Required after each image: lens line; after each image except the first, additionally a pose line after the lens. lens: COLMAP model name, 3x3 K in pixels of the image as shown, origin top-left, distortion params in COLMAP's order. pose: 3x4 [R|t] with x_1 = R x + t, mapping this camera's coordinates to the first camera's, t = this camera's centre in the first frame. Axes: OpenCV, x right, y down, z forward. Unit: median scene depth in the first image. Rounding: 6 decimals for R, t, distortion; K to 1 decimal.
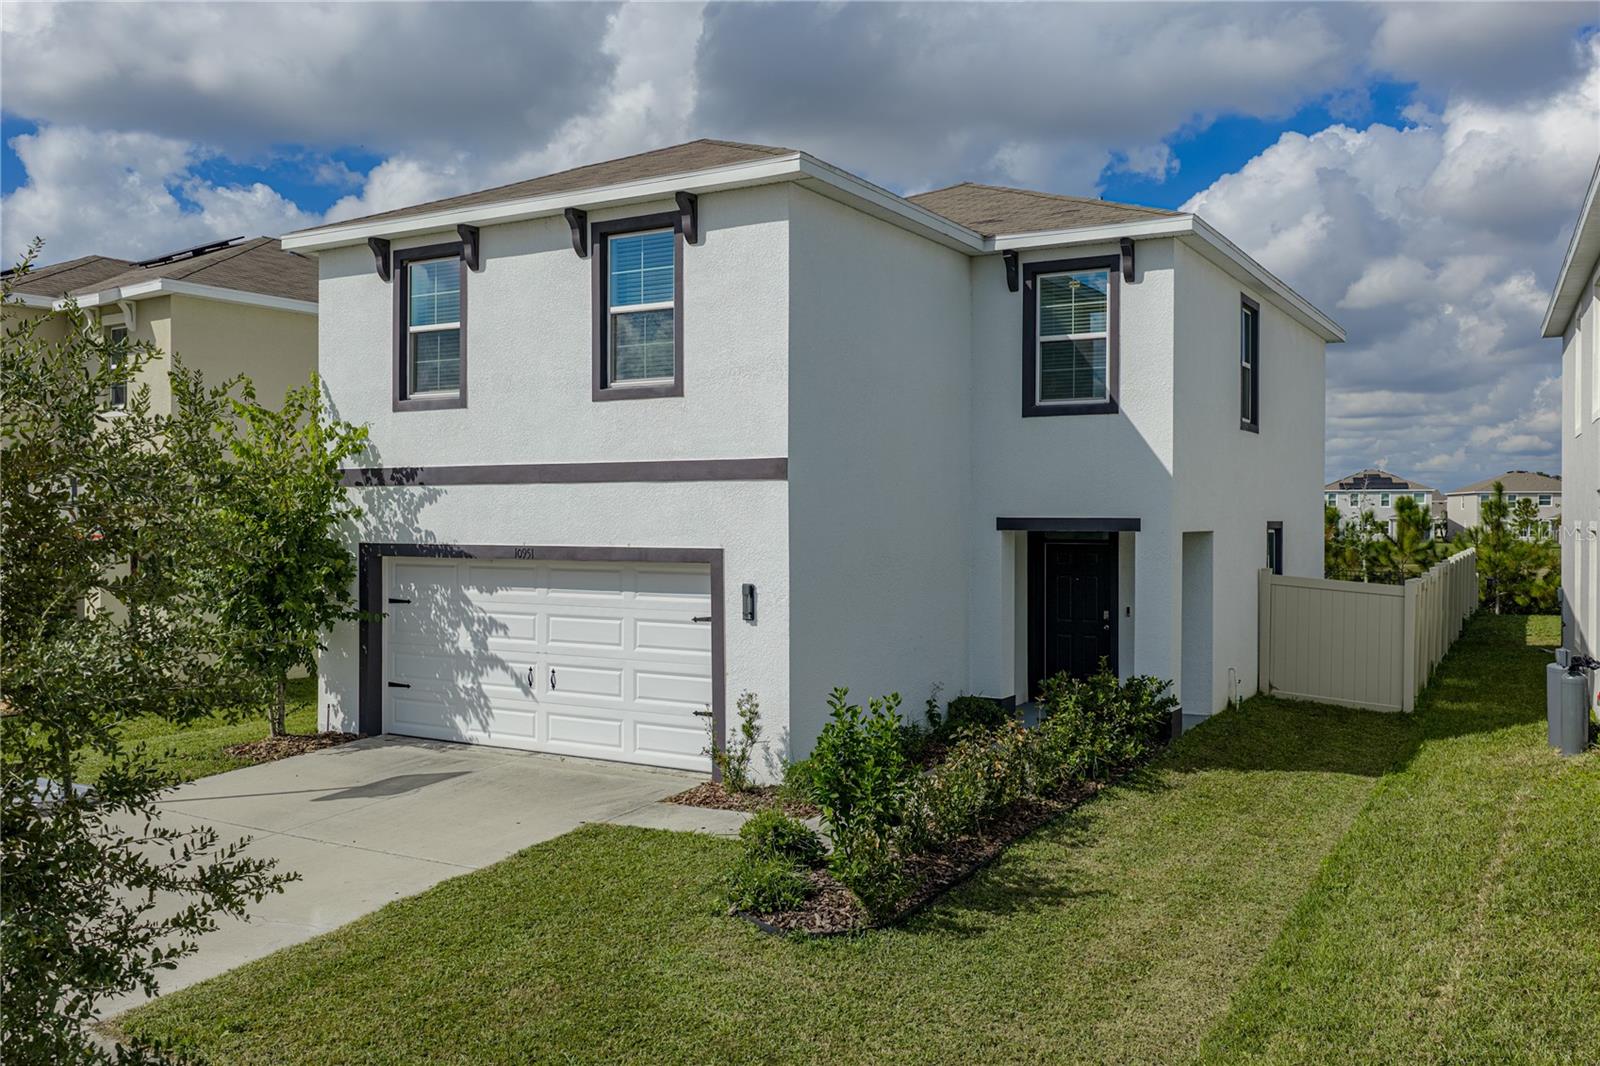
lens RADIAL K [[1322.7, 0, 787.3], [0, 1322.7, 529.1], [0, 0, 1]] dist [0.018904, -0.037129]
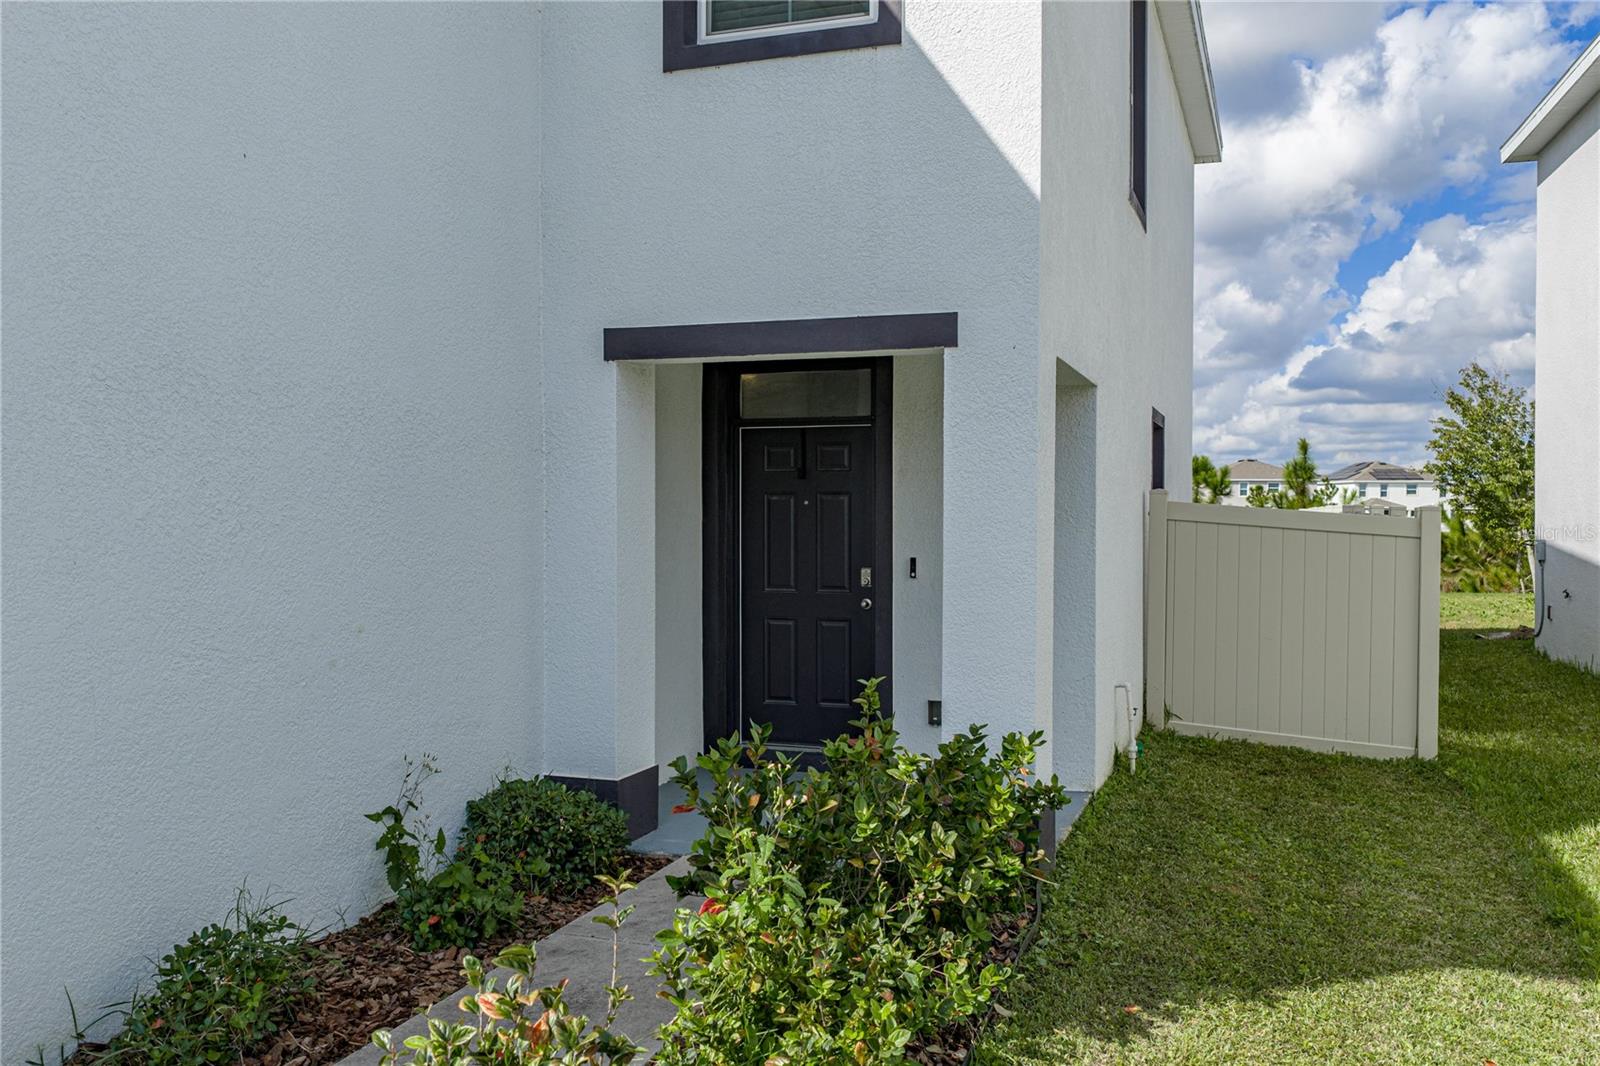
lens RADIAL K [[1322.7, 0, 804.2], [0, 1322.7, 527.8], [0, 0, 1]] dist [0.018904, -0.037129]
pose [[0.980425, -0.002730, 0.196875, 0.138845], [0.002557, 0.999996, 0.001135, 0.051135], [-0.196877, -0.000609, 0.980428, 0.596605]]
